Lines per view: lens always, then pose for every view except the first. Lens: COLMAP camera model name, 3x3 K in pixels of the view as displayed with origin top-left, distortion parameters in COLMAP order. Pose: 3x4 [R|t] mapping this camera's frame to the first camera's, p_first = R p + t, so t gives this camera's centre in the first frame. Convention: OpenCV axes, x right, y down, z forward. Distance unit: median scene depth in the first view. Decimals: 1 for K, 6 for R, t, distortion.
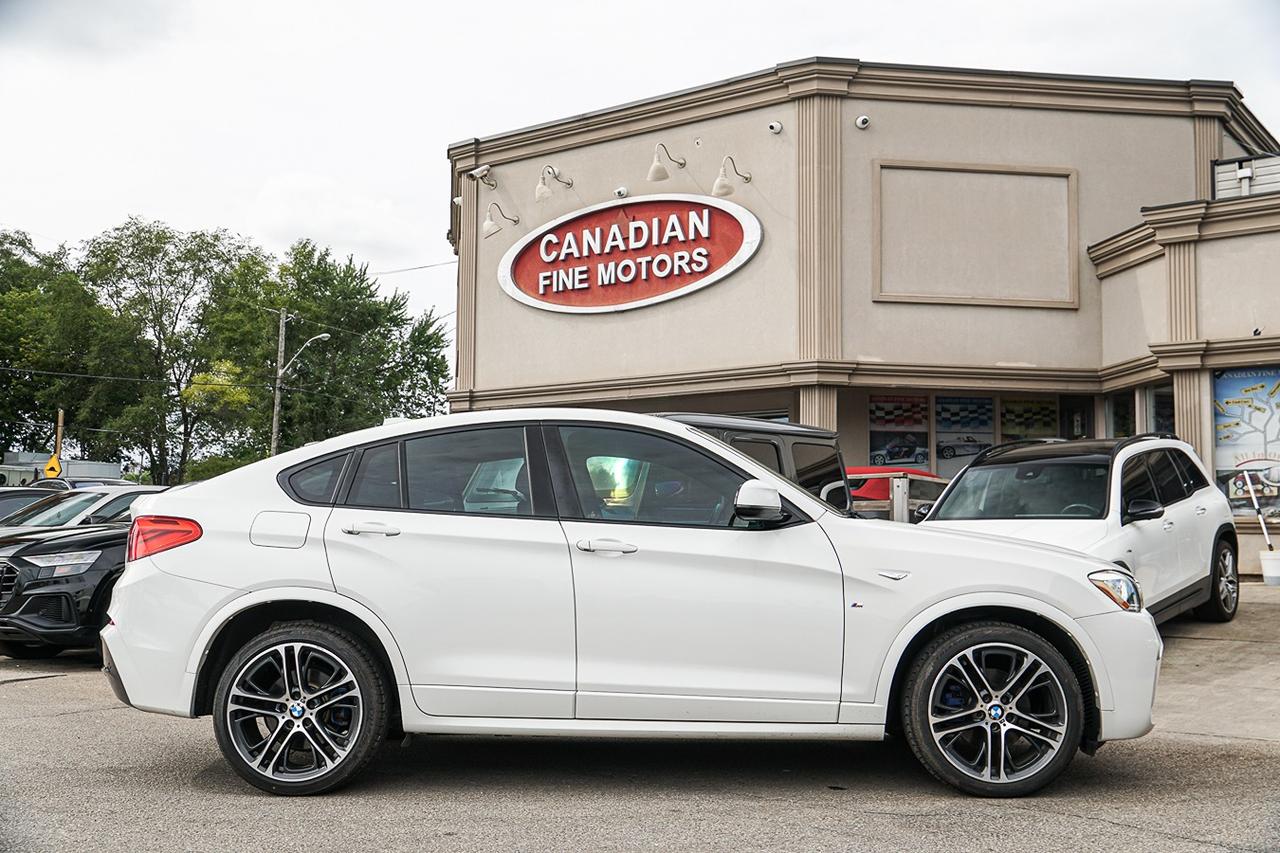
lens RADIAL K [[1291.0, 0, 637.4], [0, 1291.0, 424.8], [0, 0, 1]] dist [0.001650, 0.000000]
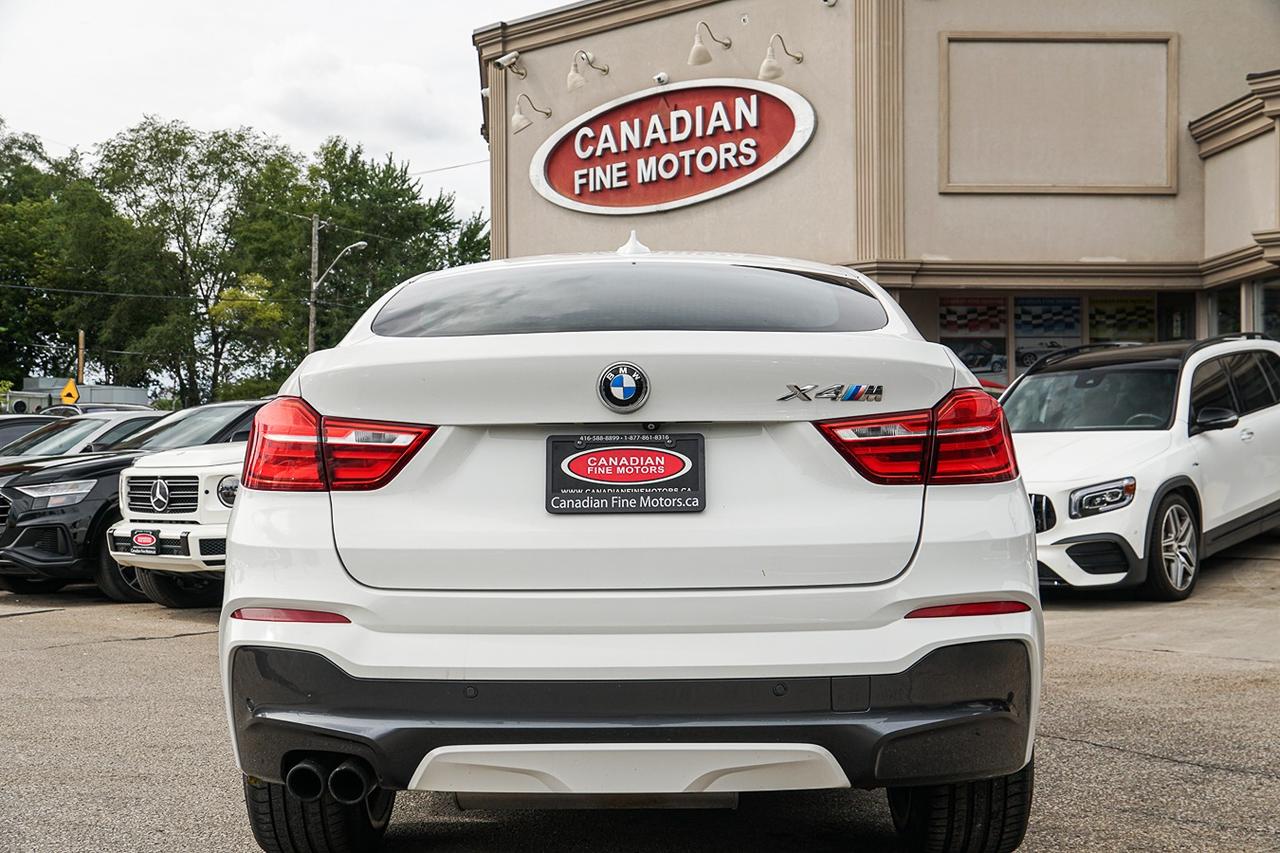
lens RADIAL K [[1433.8, 0, 634.8], [0, 1433.8, 428.4], [0, 0, 1]] dist [0.060707, 0.000000]
pose [[0.997950, -0.015896, -0.061989, 0.029547], [0.019861, 0.997760, 0.063884, -0.000313], [0.060835, -0.064984, 0.996030, -0.022081]]
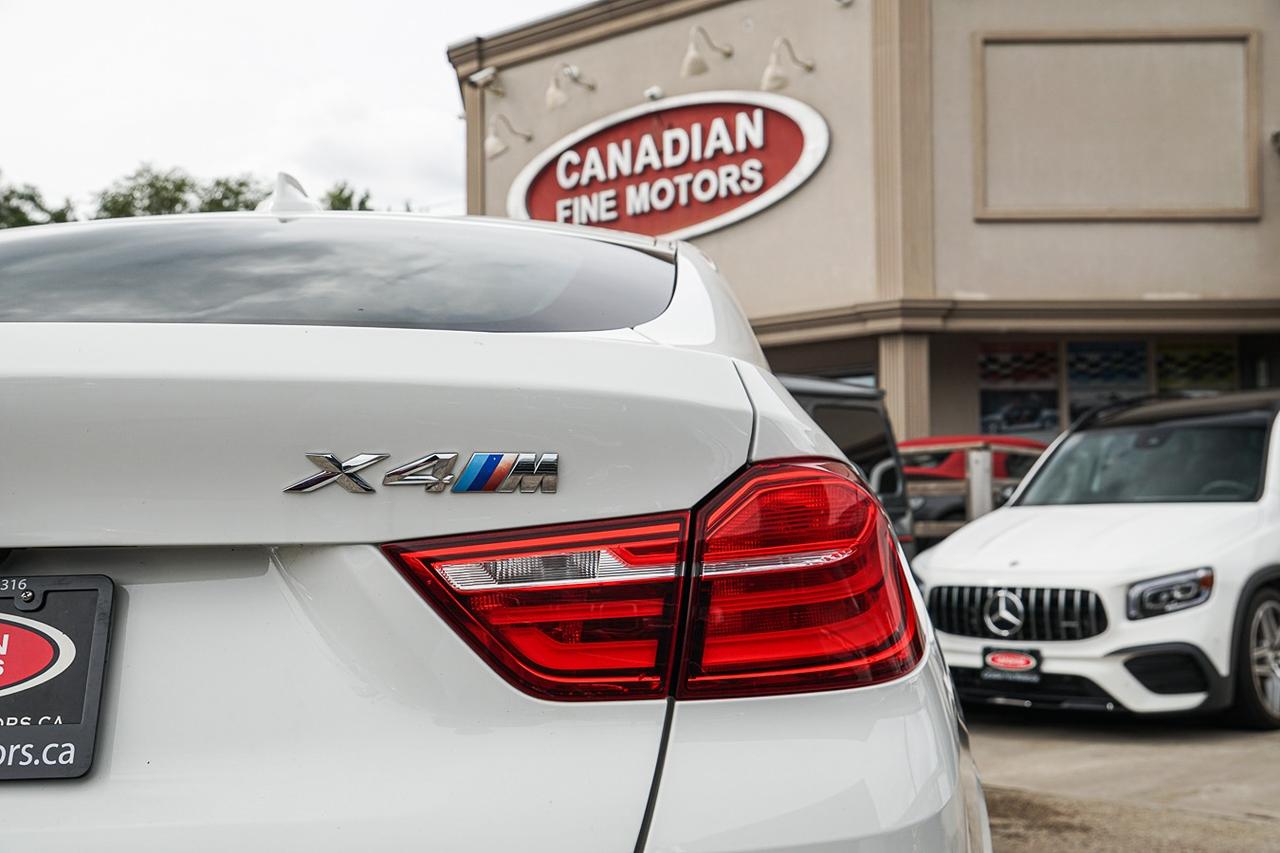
lens RADIAL K [[1495.6, 0, 635.5], [0, 1495.6, 430.8], [0, 0, 1]] dist [0.089503, 0.000000]
pose [[0.995394, -0.022443, -0.093210, 0.061374], [0.024699, 0.999427, 0.023123, 0.003732], [0.092638, -0.025319, 0.995378, 0.087872]]
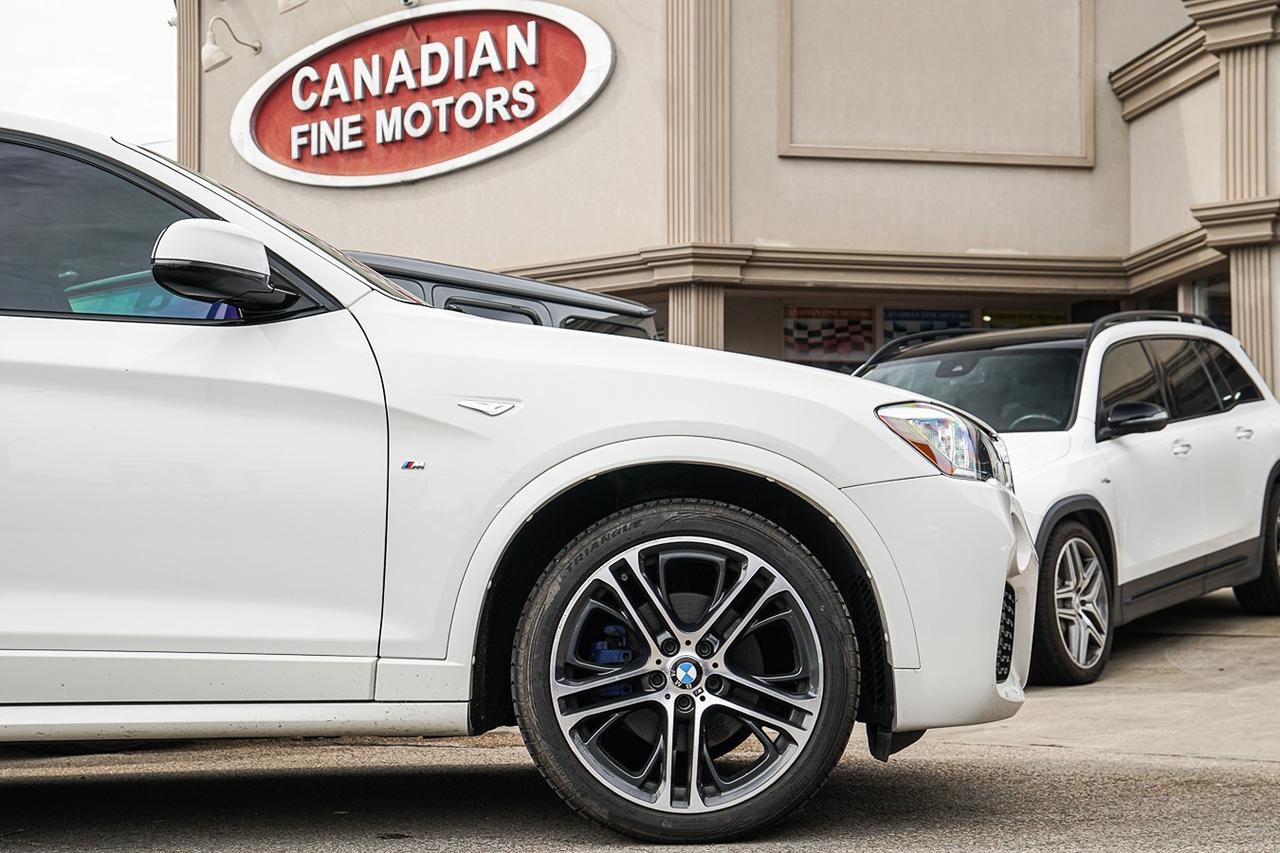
lens RADIAL K [[1745.5, 0, 638.3], [0, 1745.5, 435.4], [0, 0, 1]] dist [0.135225, 0.000000]
pose [[0.999478, -0.006405, 0.031668, 0.079844], [0.006318, 0.999976, 0.002844, 0.042782], [-0.031685, -0.002643, 0.999494, 0.106505]]
